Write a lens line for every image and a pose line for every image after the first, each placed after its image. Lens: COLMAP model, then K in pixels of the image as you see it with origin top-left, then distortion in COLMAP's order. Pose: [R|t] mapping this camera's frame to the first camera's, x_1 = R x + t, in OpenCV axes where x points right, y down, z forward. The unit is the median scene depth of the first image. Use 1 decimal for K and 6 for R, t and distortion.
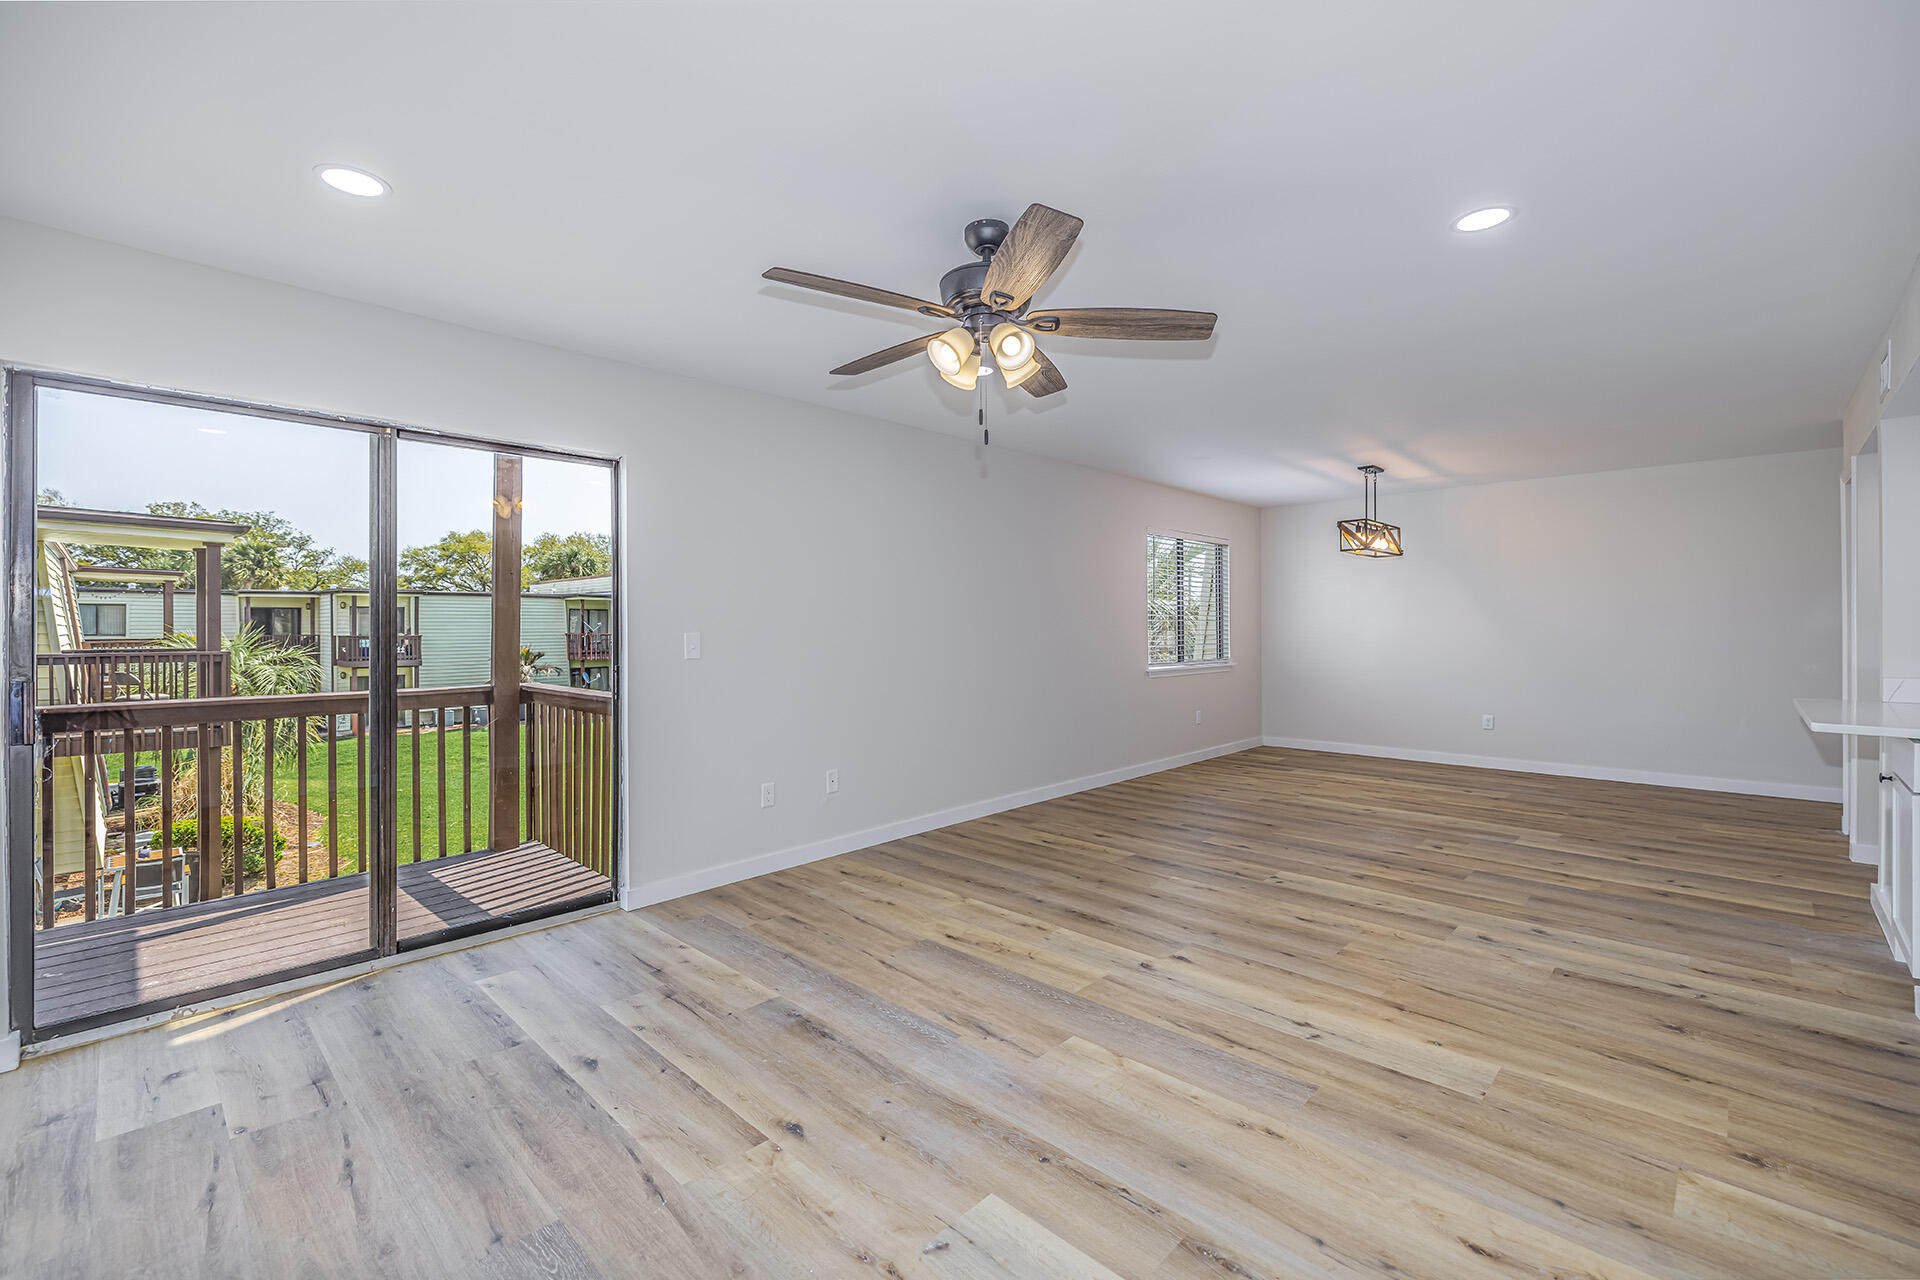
lens RADIAL K [[815.4, 0, 968.4], [0, 815.4, 628.3], [0, 0, 1]] dist [-0.001425, 0.000249]
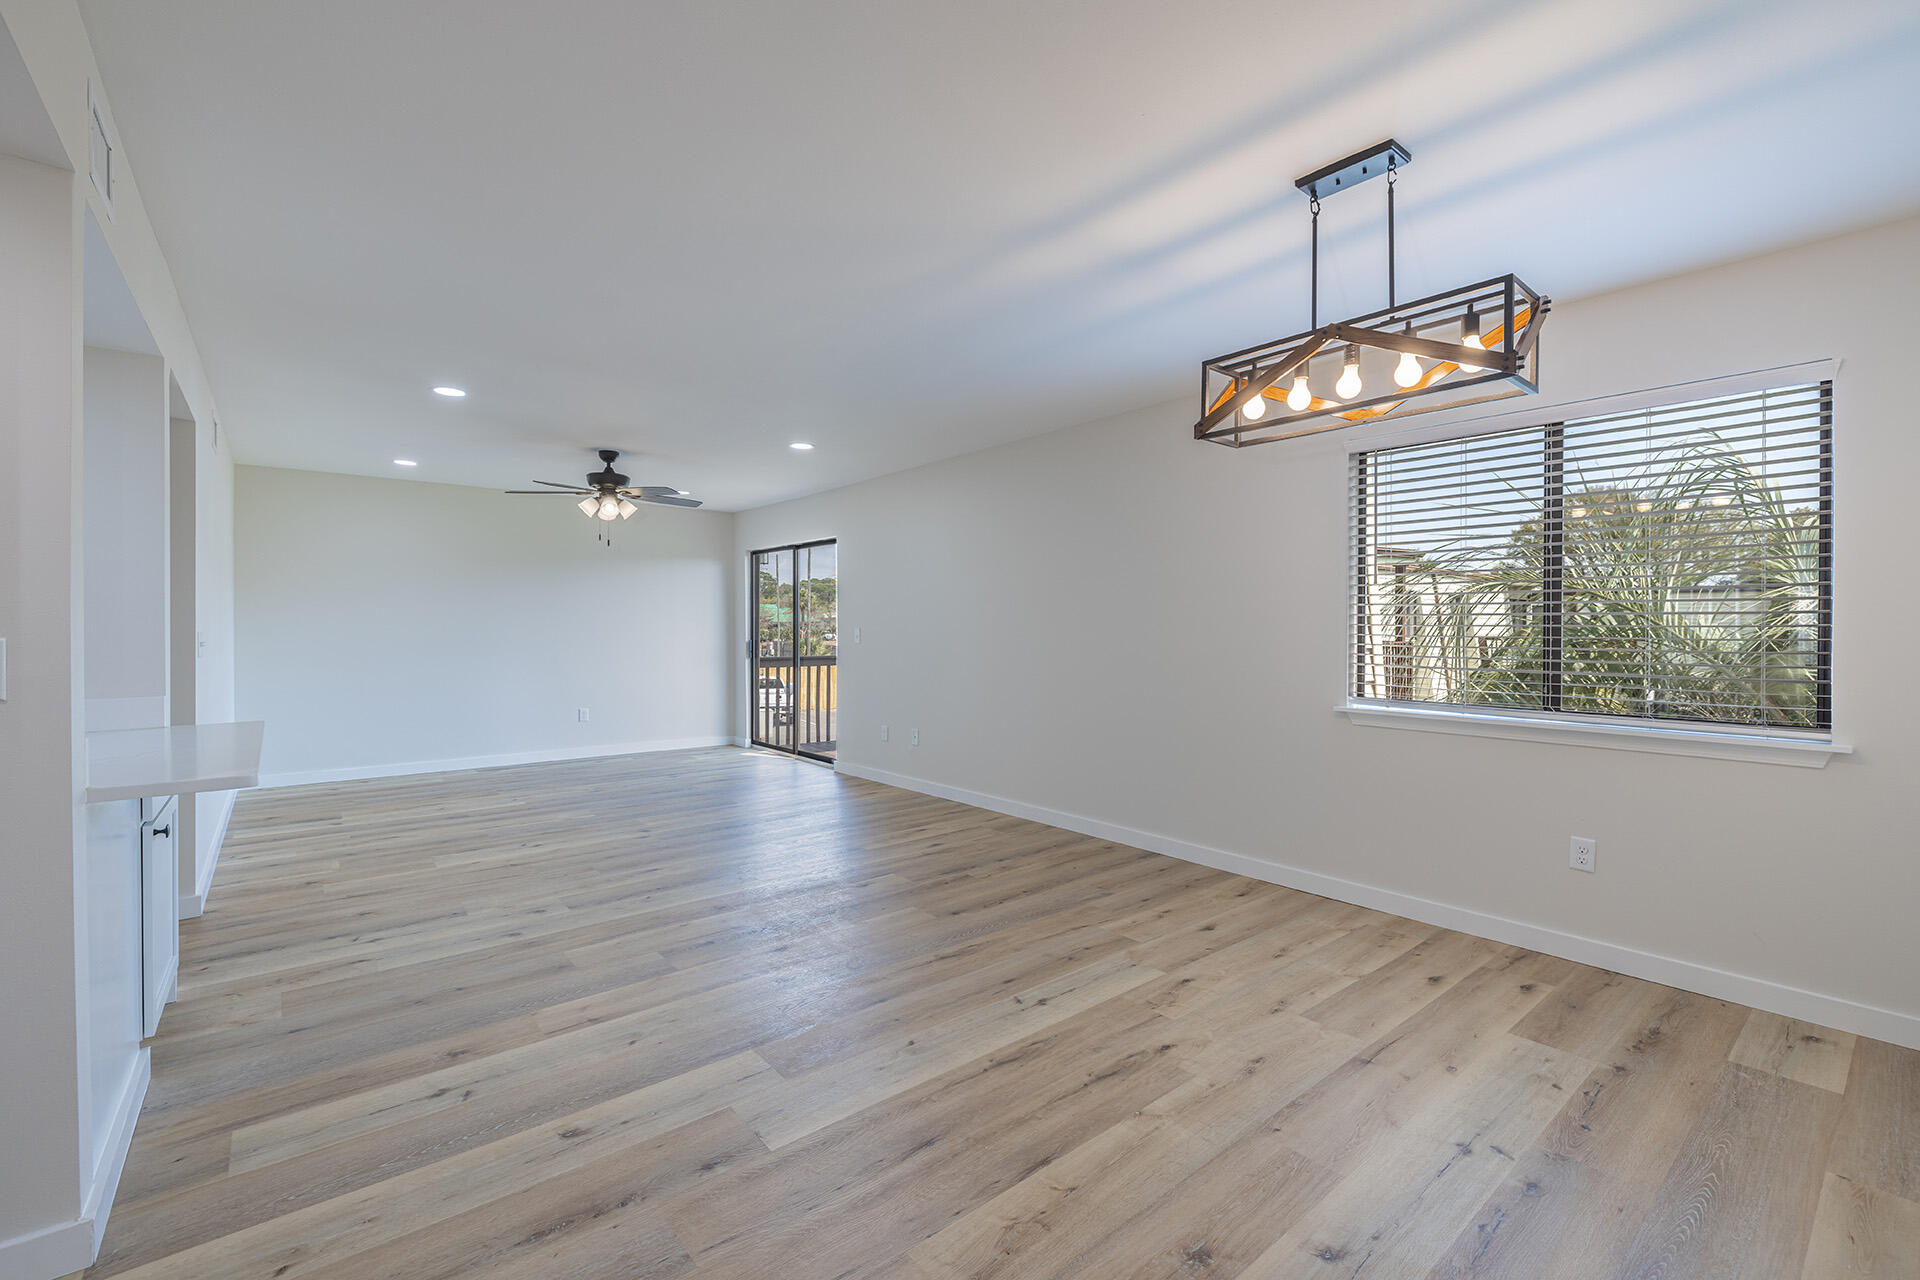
lens RADIAL K [[815.4, 0, 940.2], [0, 815.4, 667.4], [0, 0, 1]] dist [-0.001425, 0.000249]
pose [[-0.131201, 0.053786, -0.989896, 1.718144], [-0.003473, 0.998496, 0.054714, -0.009740], [0.991350, 0.010617, -0.130816, 1.765028]]
